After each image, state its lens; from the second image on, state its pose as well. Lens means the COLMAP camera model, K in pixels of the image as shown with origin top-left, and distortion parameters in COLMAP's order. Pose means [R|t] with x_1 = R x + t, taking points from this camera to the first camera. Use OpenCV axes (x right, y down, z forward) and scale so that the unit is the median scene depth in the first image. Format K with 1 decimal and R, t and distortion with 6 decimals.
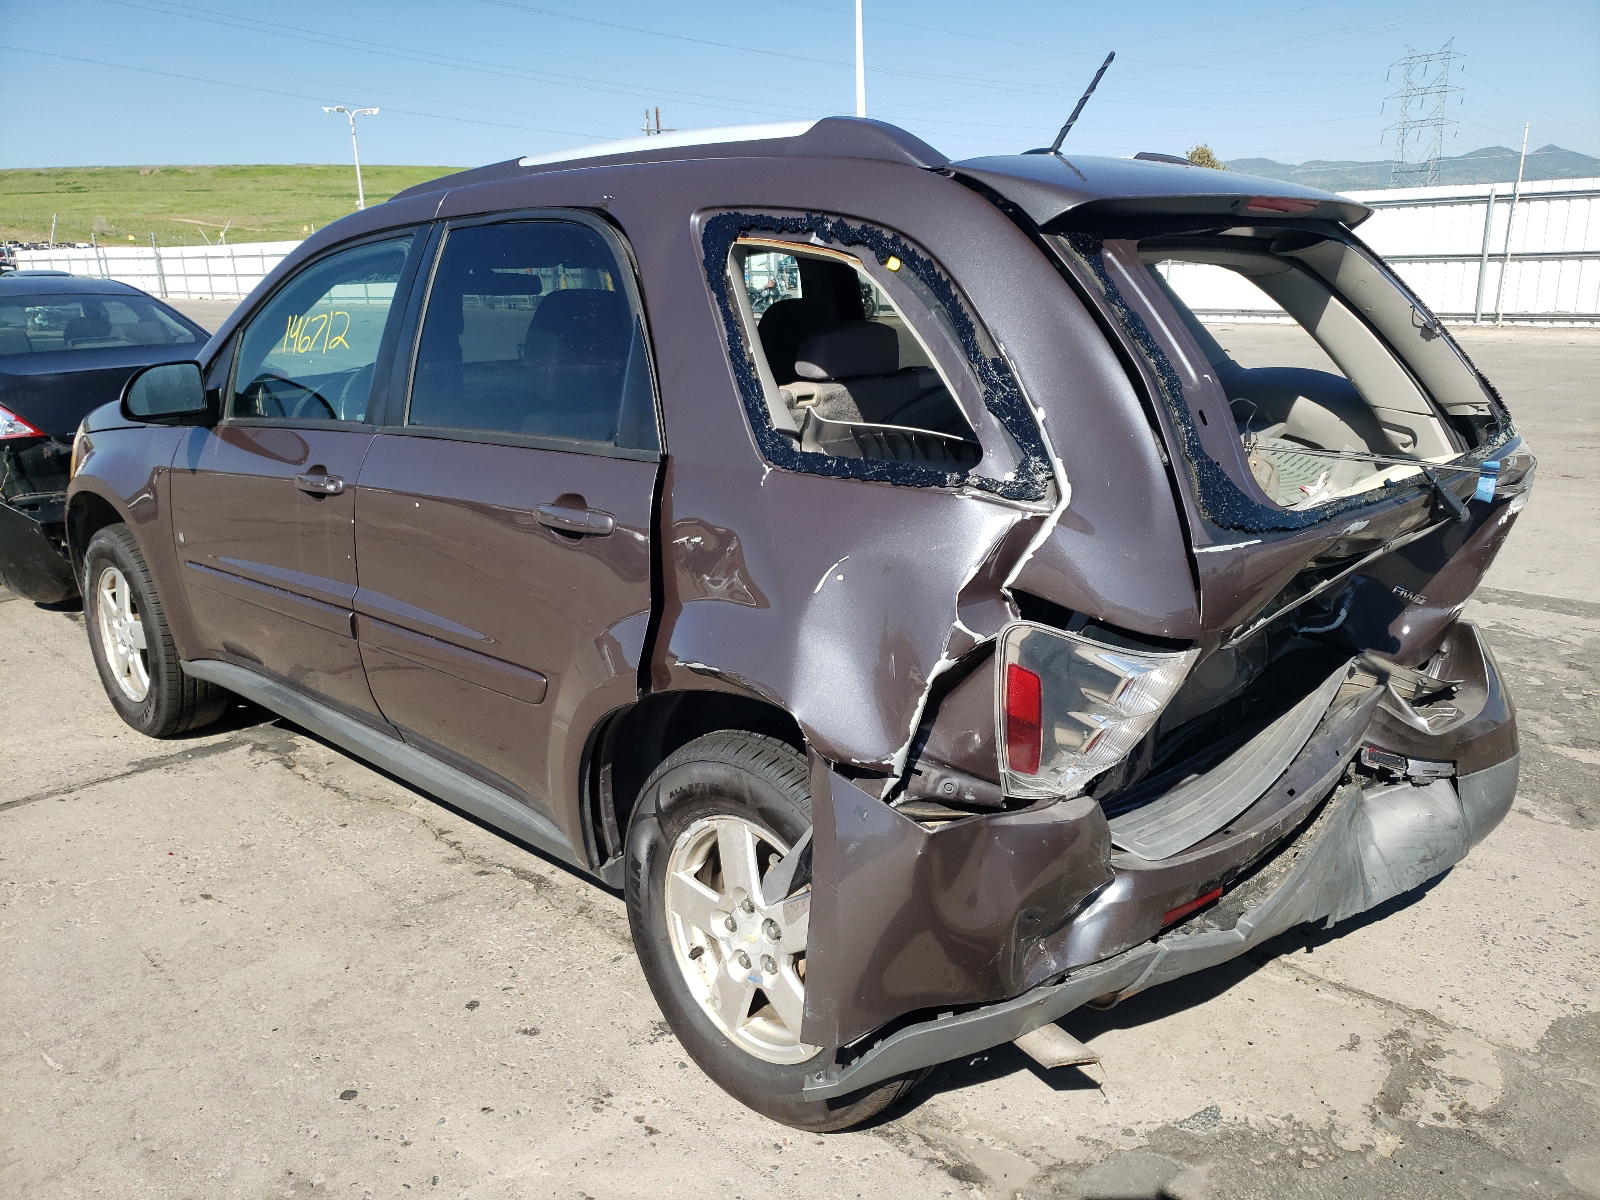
lens RADIAL K [[1208.2, 0, 795.9], [0, 1208.2, 597.6], [0, 0, 1]] dist [-0.029535, -0.002909]
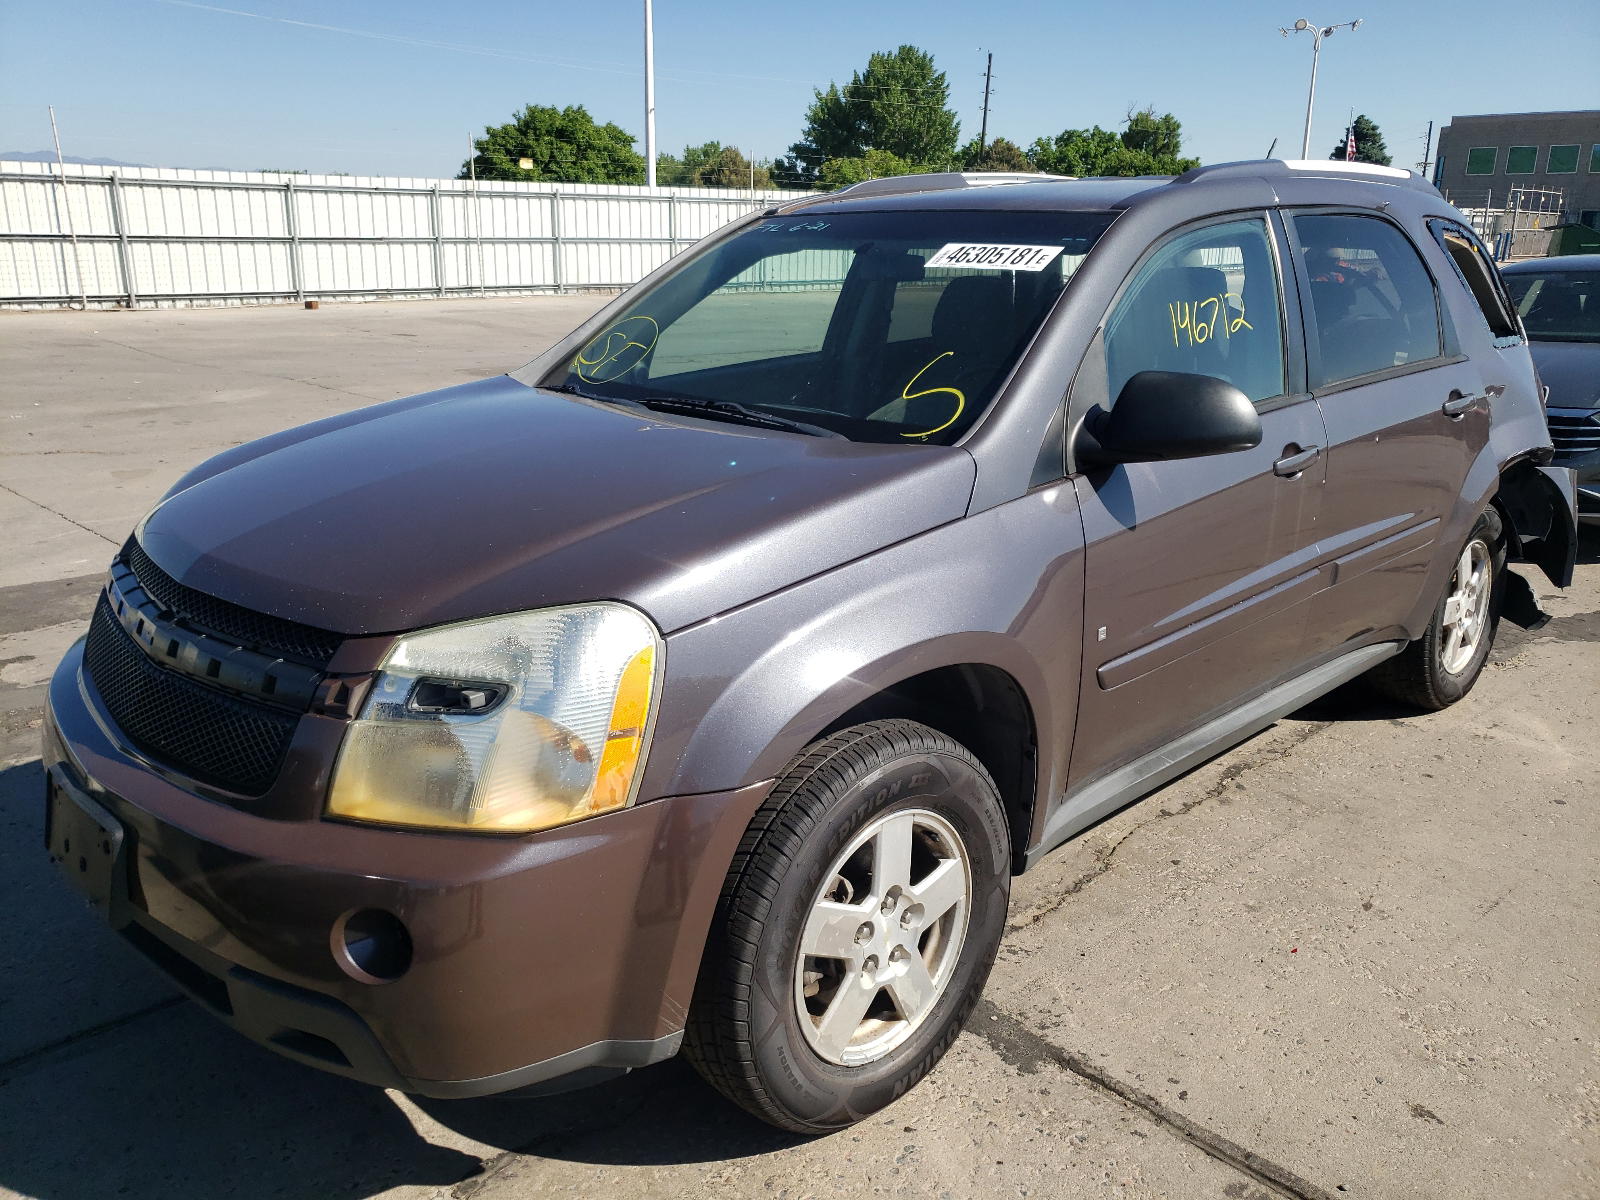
lens RADIAL K [[1208.2, 0, 795.3], [0, 1208.2, 602.7], [0, 0, 1]] dist [-0.029535, -0.002909]
pose [[0.081756, -0.270928, 0.959121, -1.330164], [0.254624, 0.936085, 0.242717, -0.313721], [-0.963578, 0.224372, 0.145516, 1.199528]]
